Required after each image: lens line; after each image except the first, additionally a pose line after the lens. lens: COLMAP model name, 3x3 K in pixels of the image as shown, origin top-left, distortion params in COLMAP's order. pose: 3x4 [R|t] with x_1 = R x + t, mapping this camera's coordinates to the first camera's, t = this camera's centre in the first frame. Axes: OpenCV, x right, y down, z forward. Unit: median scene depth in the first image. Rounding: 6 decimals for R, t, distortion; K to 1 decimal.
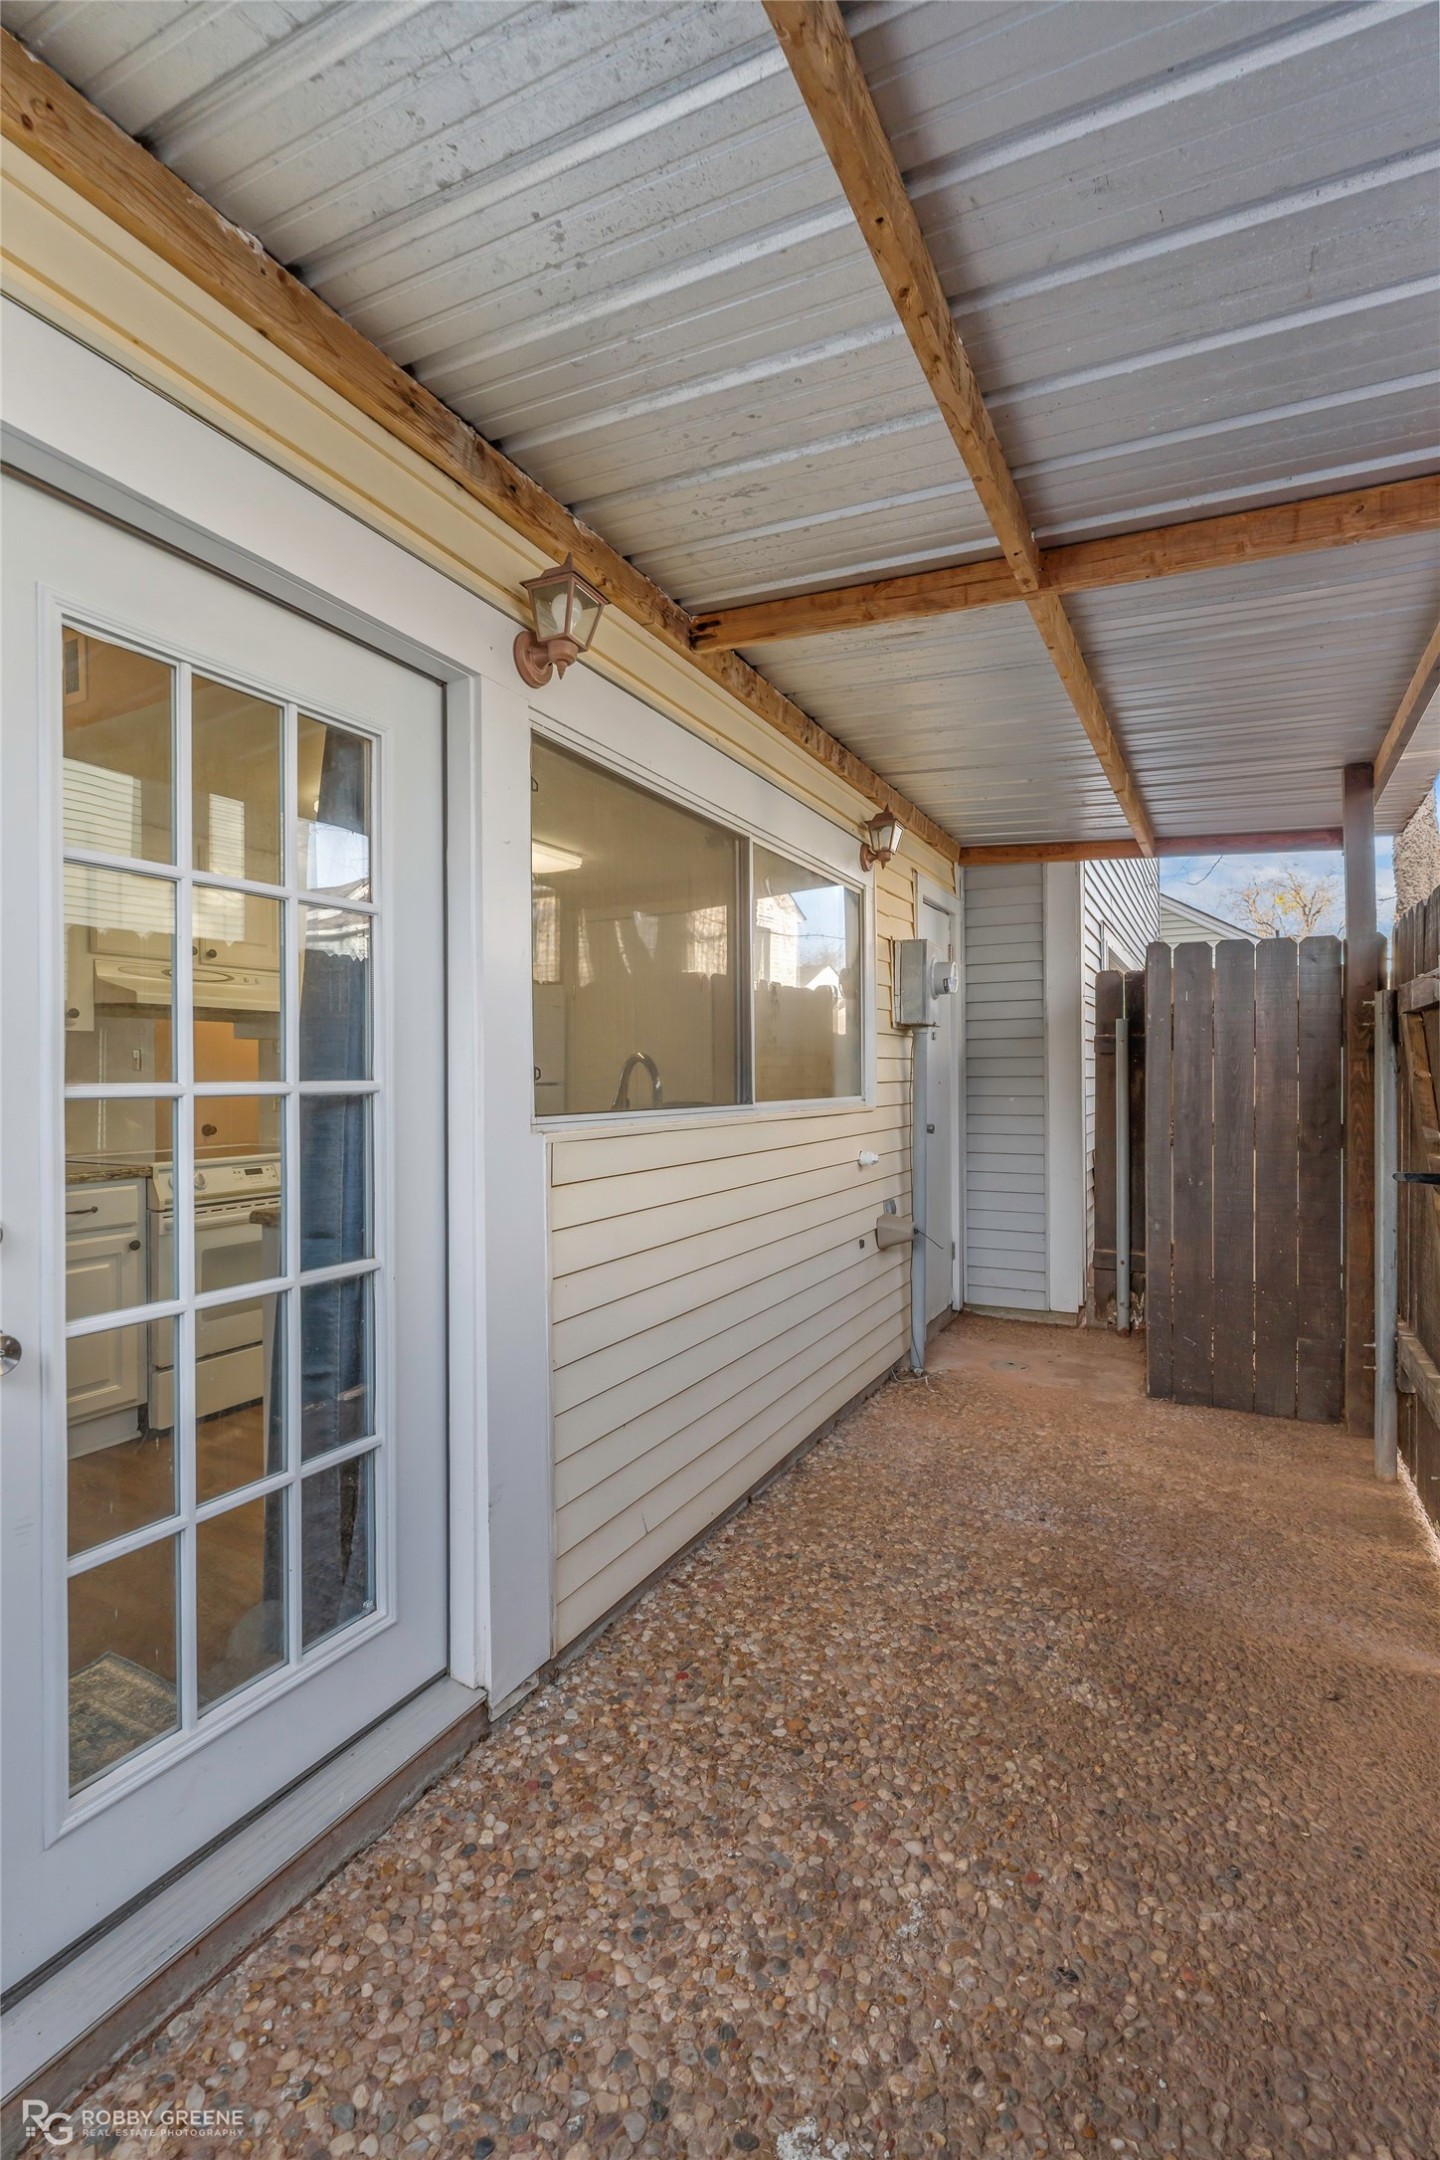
lens RADIAL K [[984.5, 0, 725.7], [0, 984.5, 1085.0], [0, 0, 1]] dist [-0.006732, 0.001905]
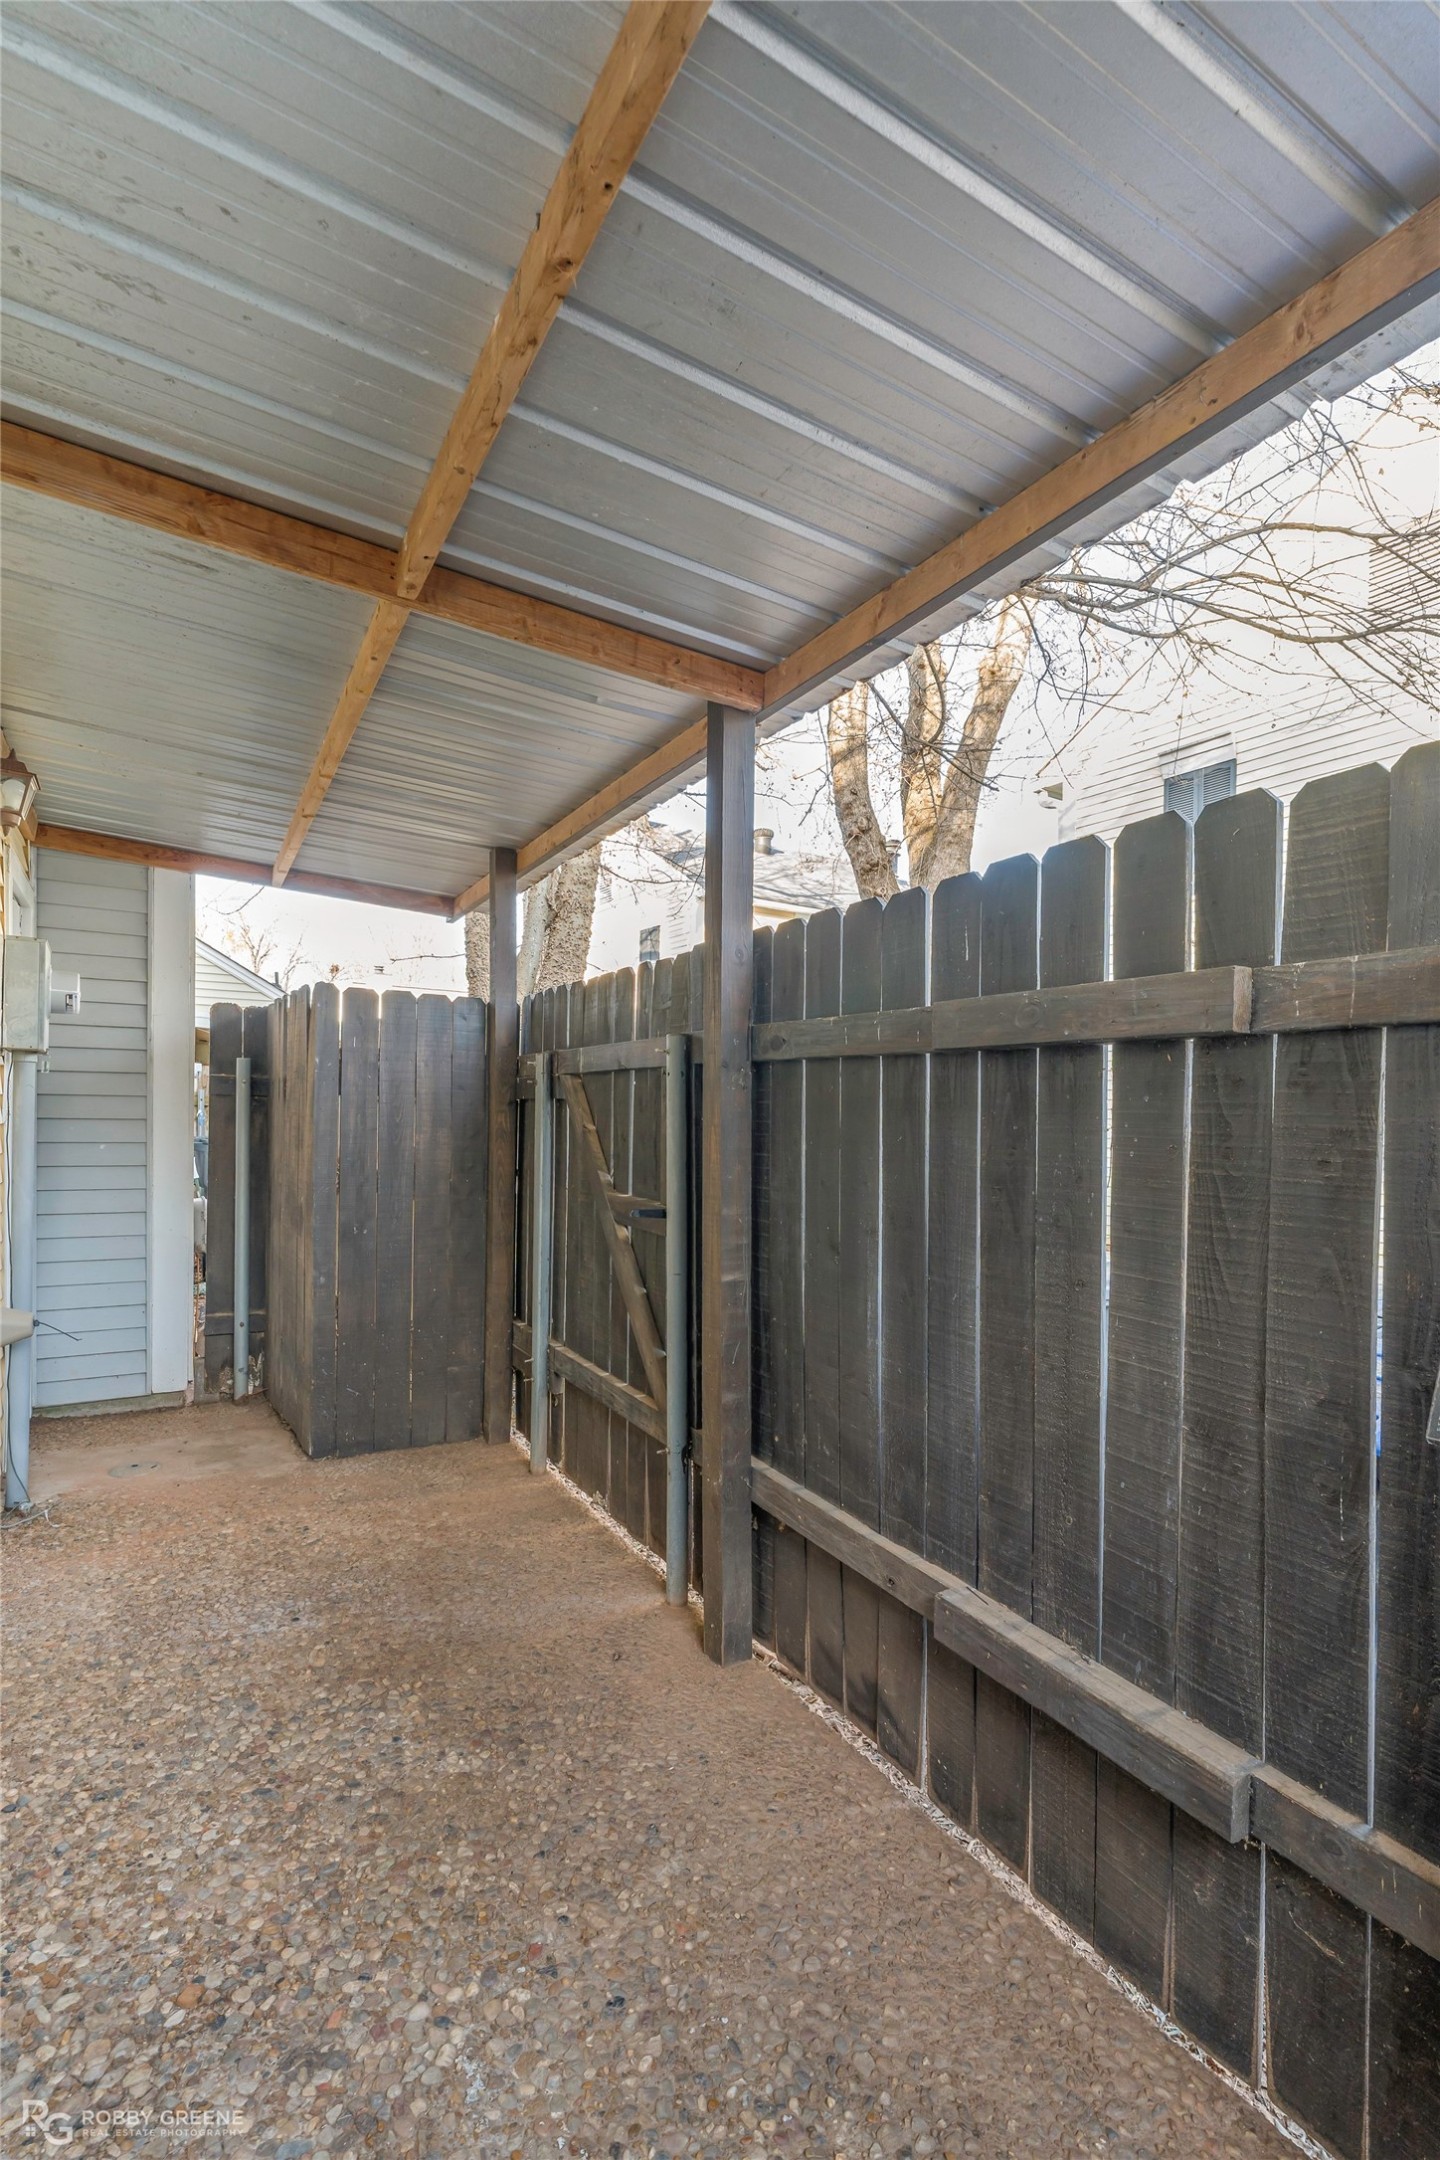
lens RADIAL K [[984.5, 0, 832.1], [0, 984.5, 1149.2], [0, 0, 1]] dist [-0.006732, 0.001905]
pose [[0.534157, -0.007571, 0.845351, -0.217019], [-0.010523, 0.999823, 0.015604, -0.007850], [-0.845320, -0.017231, 0.533983, 0.145913]]
